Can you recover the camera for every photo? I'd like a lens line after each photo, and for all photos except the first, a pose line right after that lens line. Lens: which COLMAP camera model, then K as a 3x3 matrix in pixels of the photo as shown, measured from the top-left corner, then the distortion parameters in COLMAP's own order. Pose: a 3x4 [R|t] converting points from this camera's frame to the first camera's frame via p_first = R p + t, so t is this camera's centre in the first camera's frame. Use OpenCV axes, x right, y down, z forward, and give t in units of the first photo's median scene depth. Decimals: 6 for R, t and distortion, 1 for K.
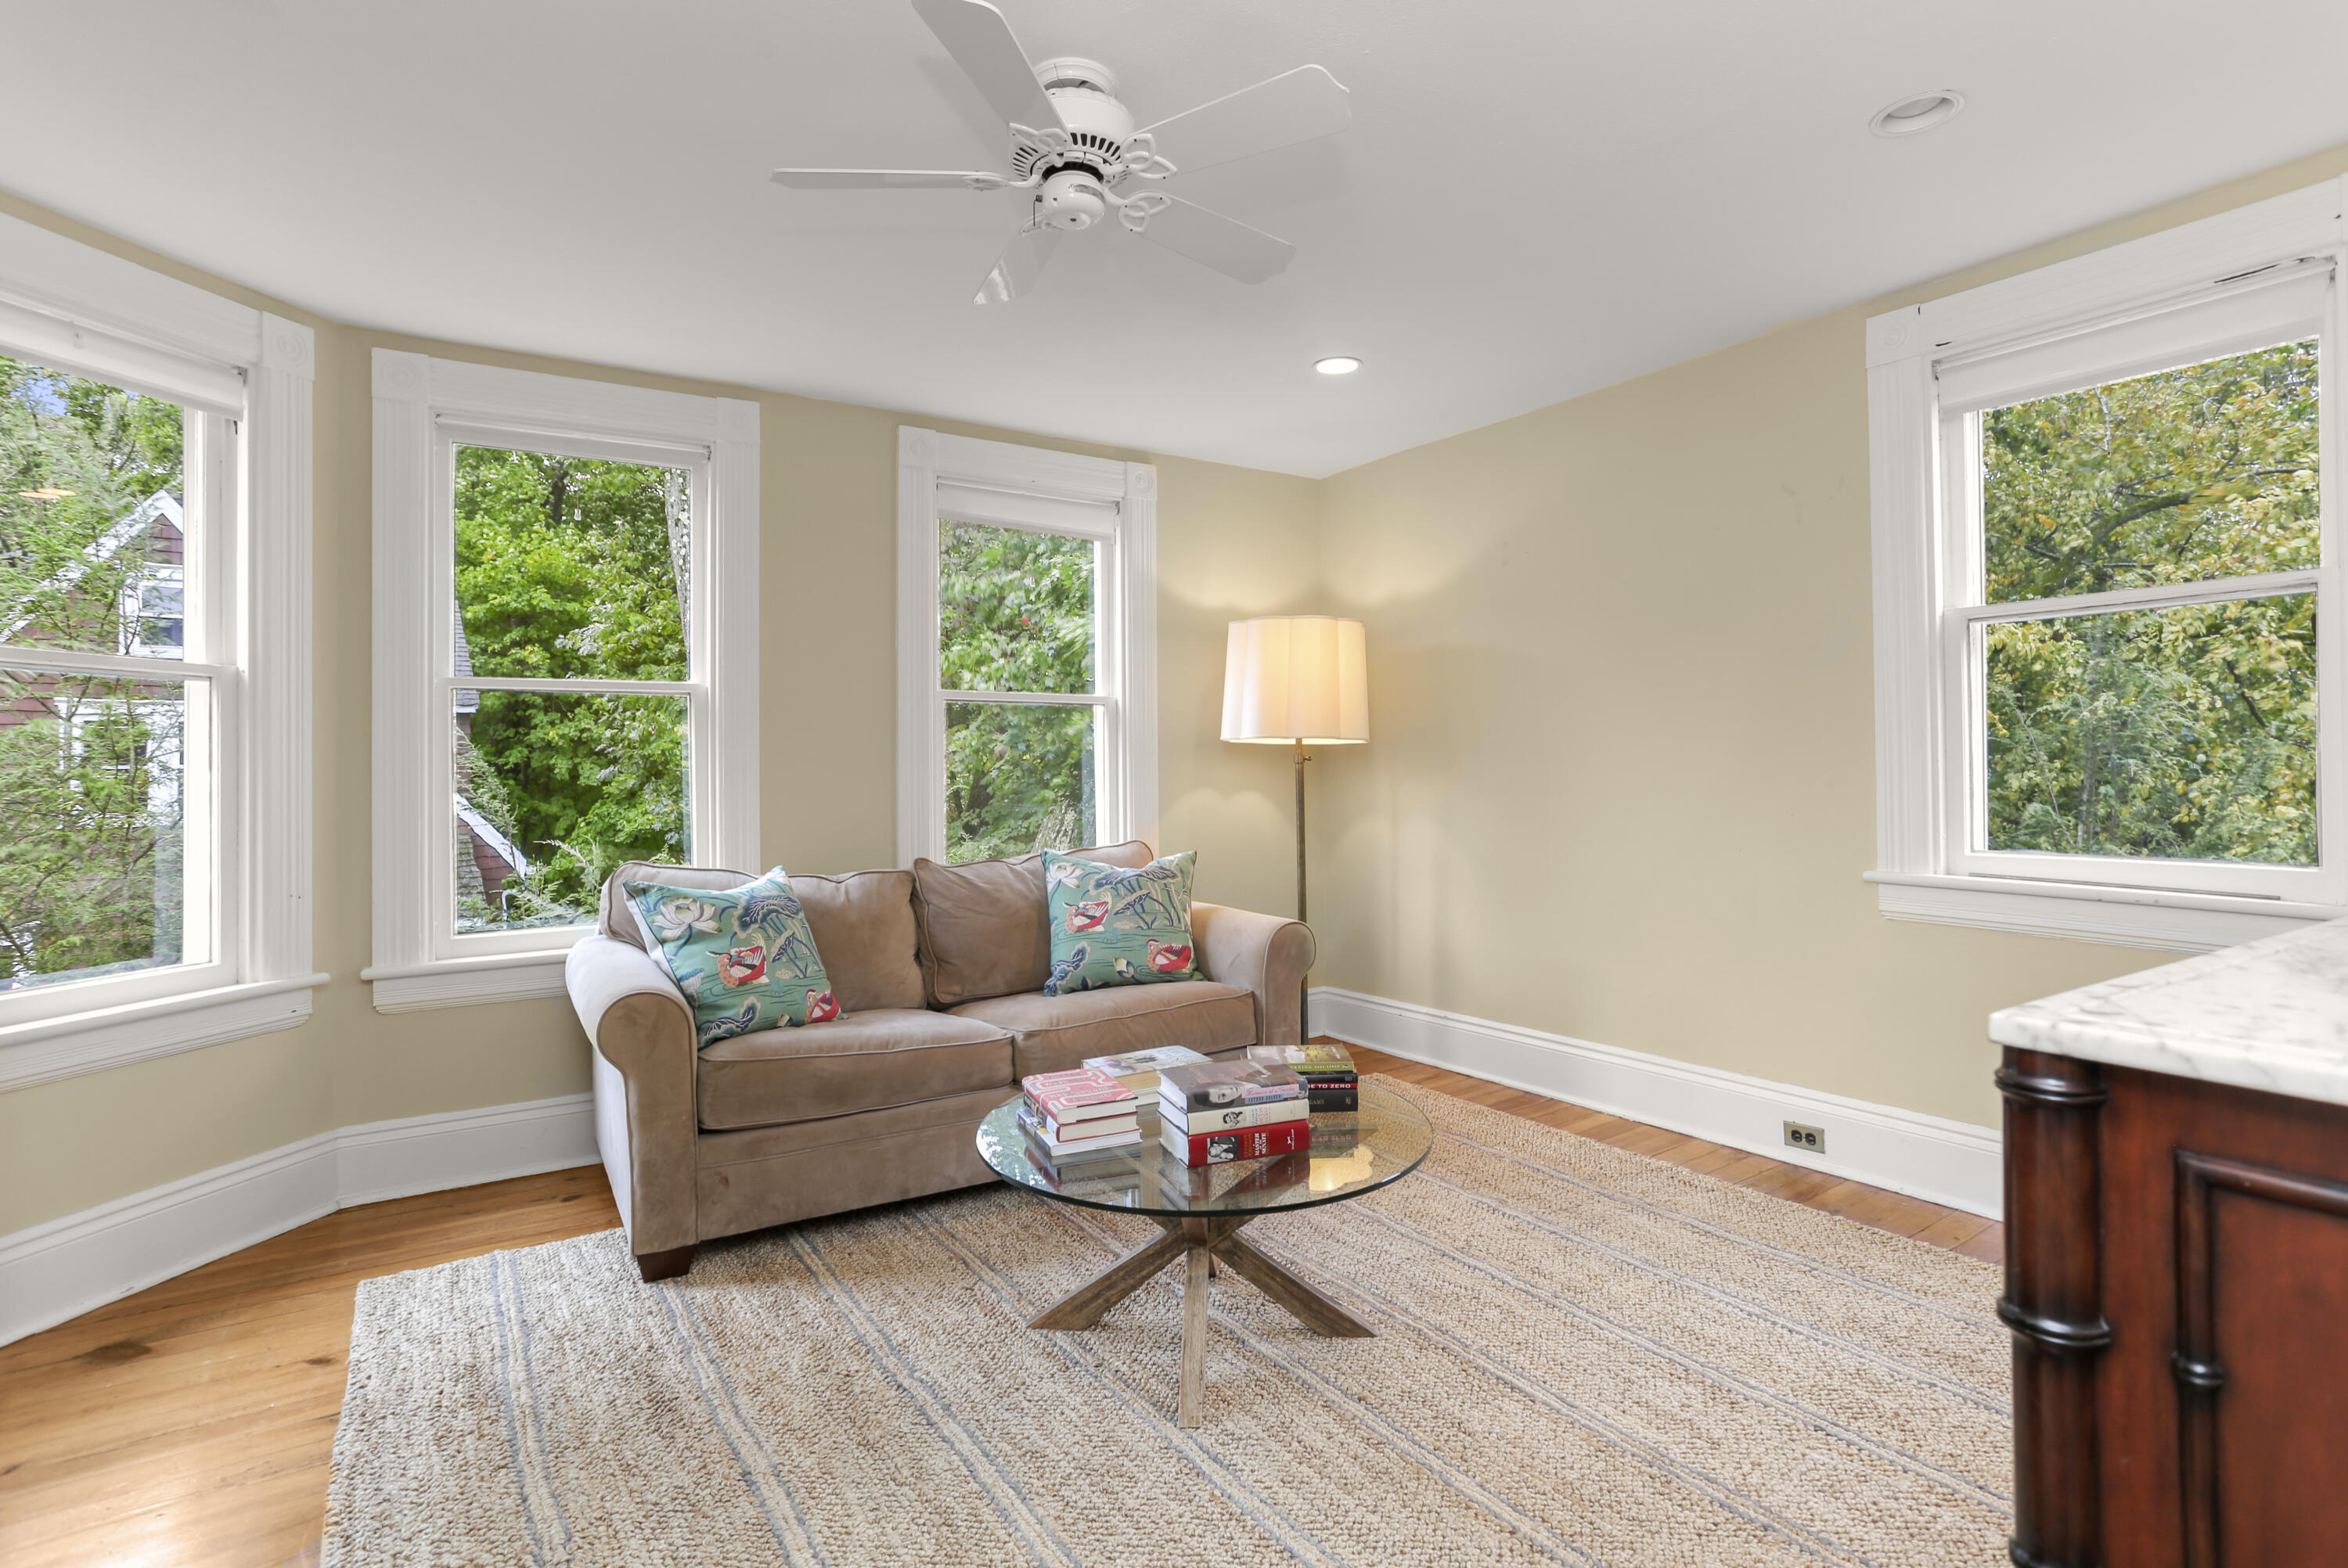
lens RADIAL K [[1172.2, 0, 1162.5], [0, 1172.2, 772.8], [0, 0, 1]] dist [0.001441, 0.000912]
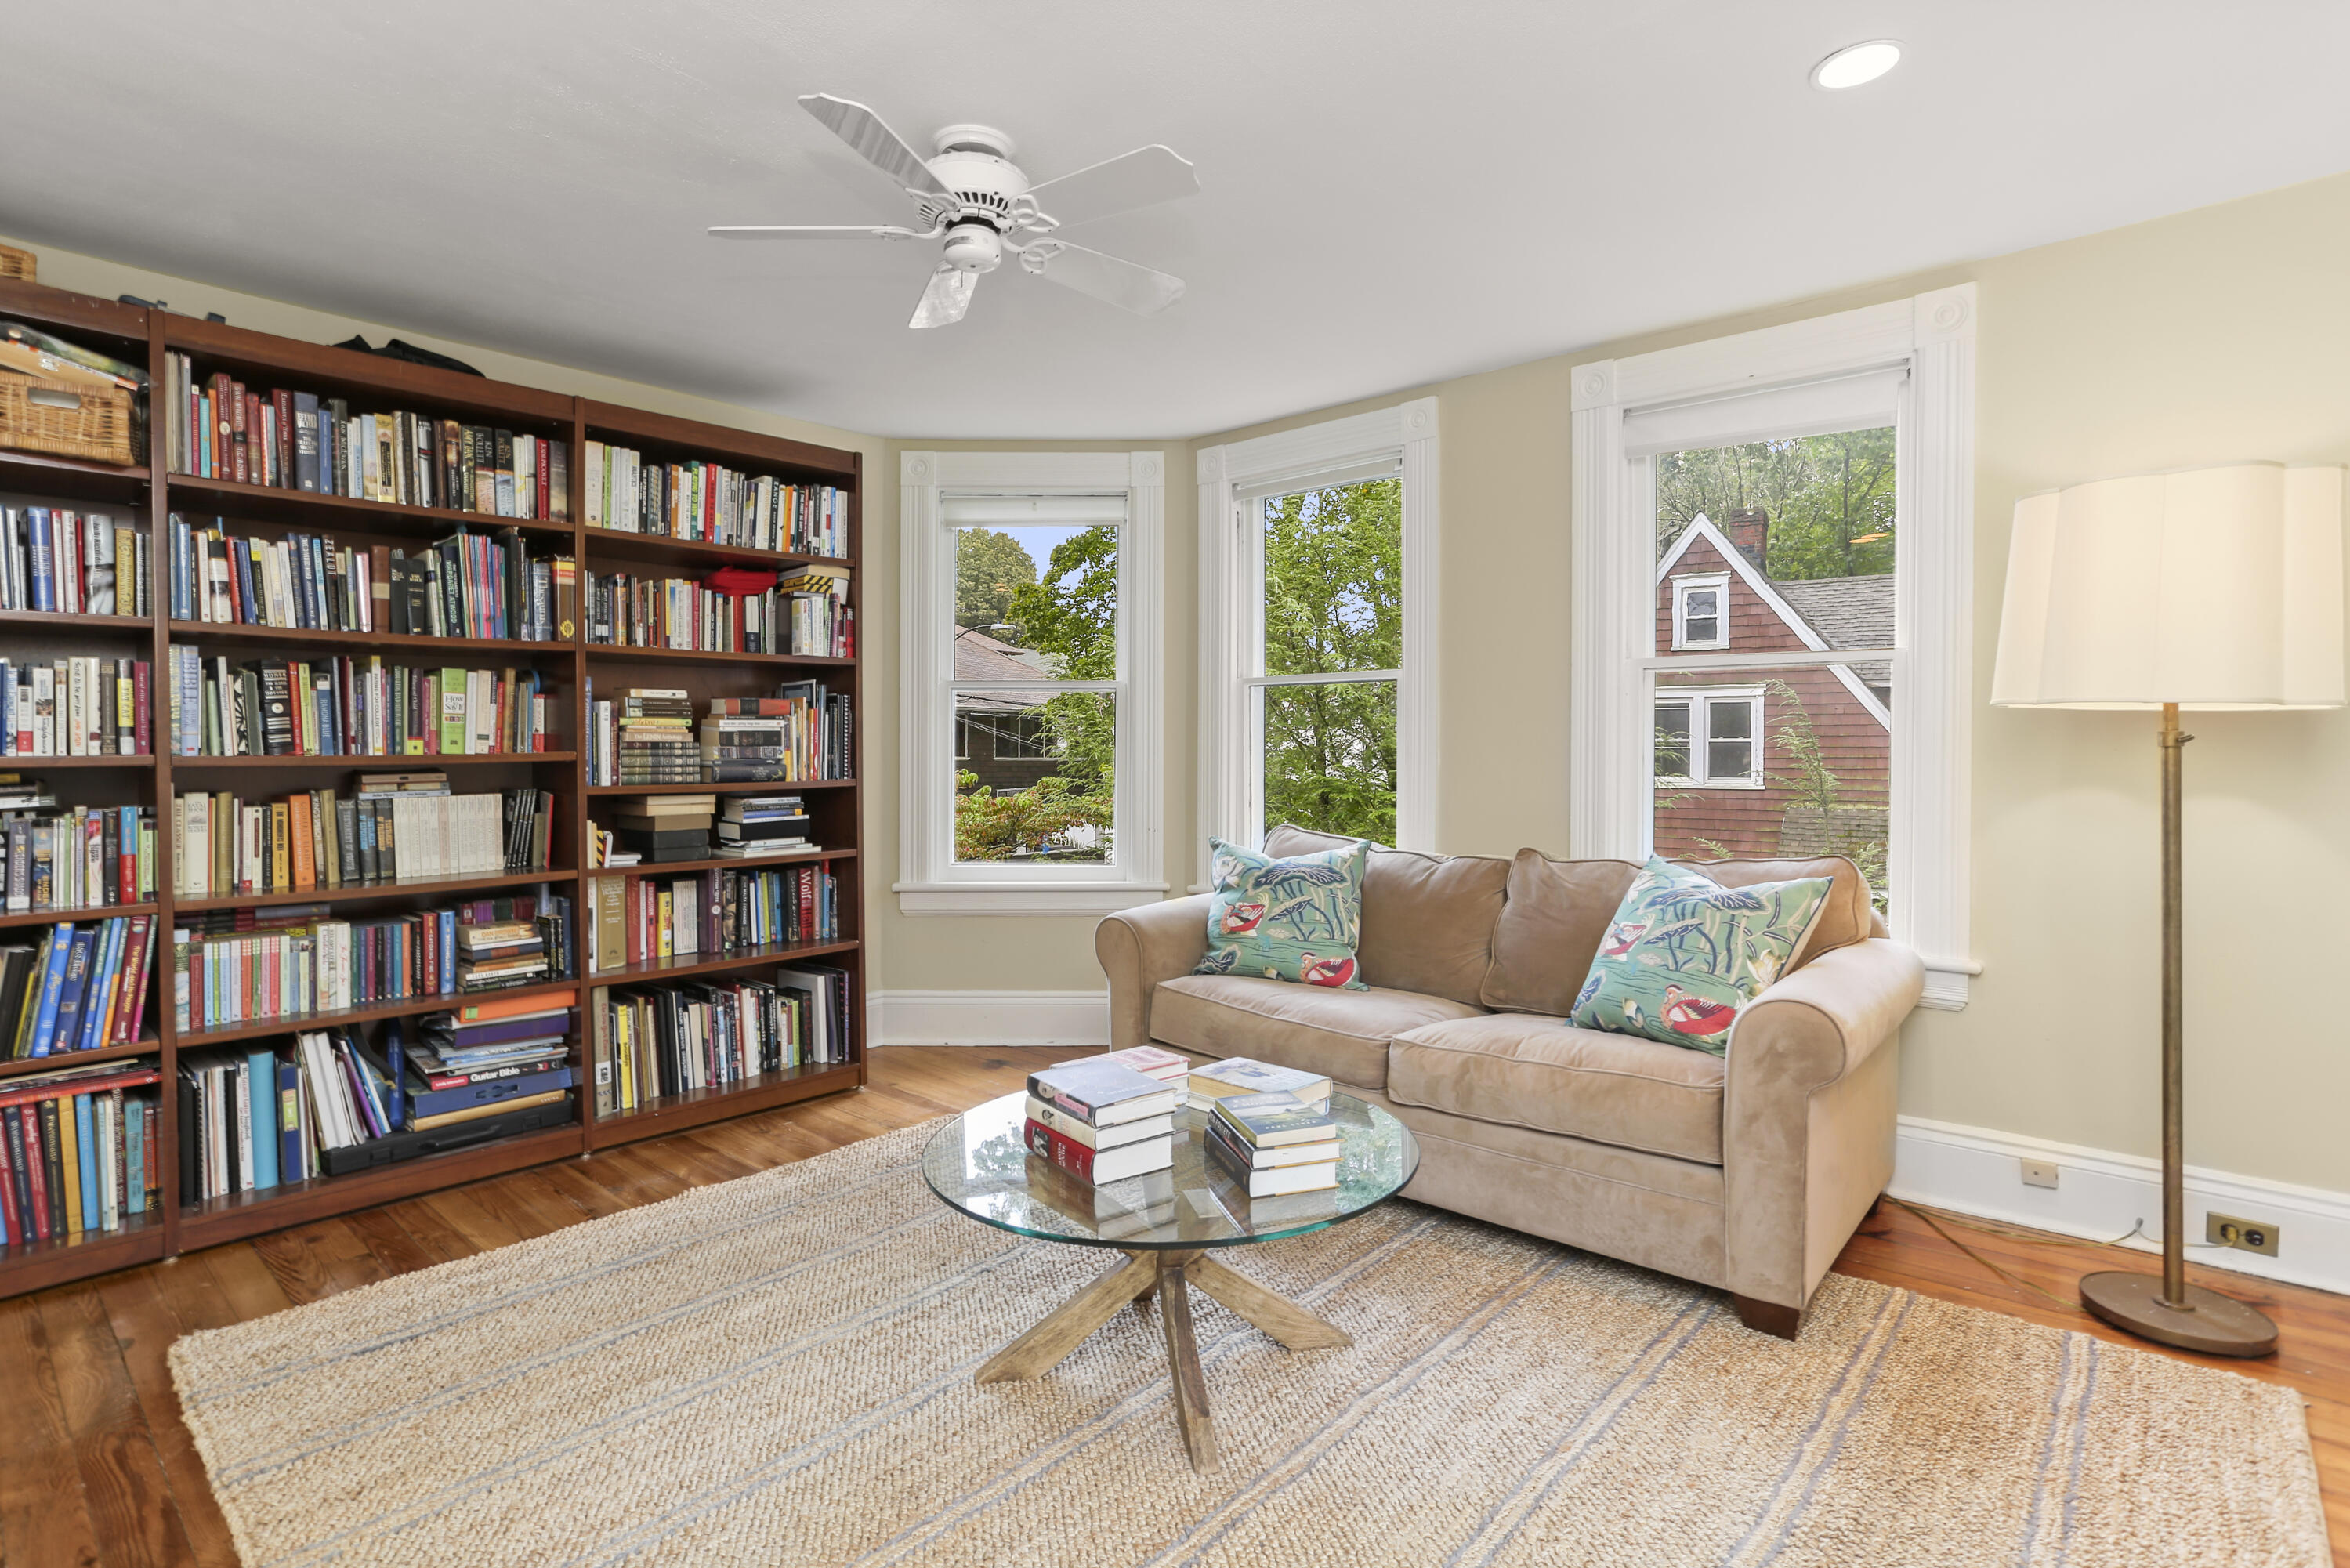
lens RADIAL K [[1173.4, 0, 1163.5], [0, 1173.4, 772.8], [0, 0, 1]] dist [0.001441, 0.000912]
pose [[0.286830, 0.029135, -0.957538, 0.699026], [-0.004307, 0.999567, 0.029123, -0.013795], [0.957972, -0.004229, 0.286832, 0.555610]]
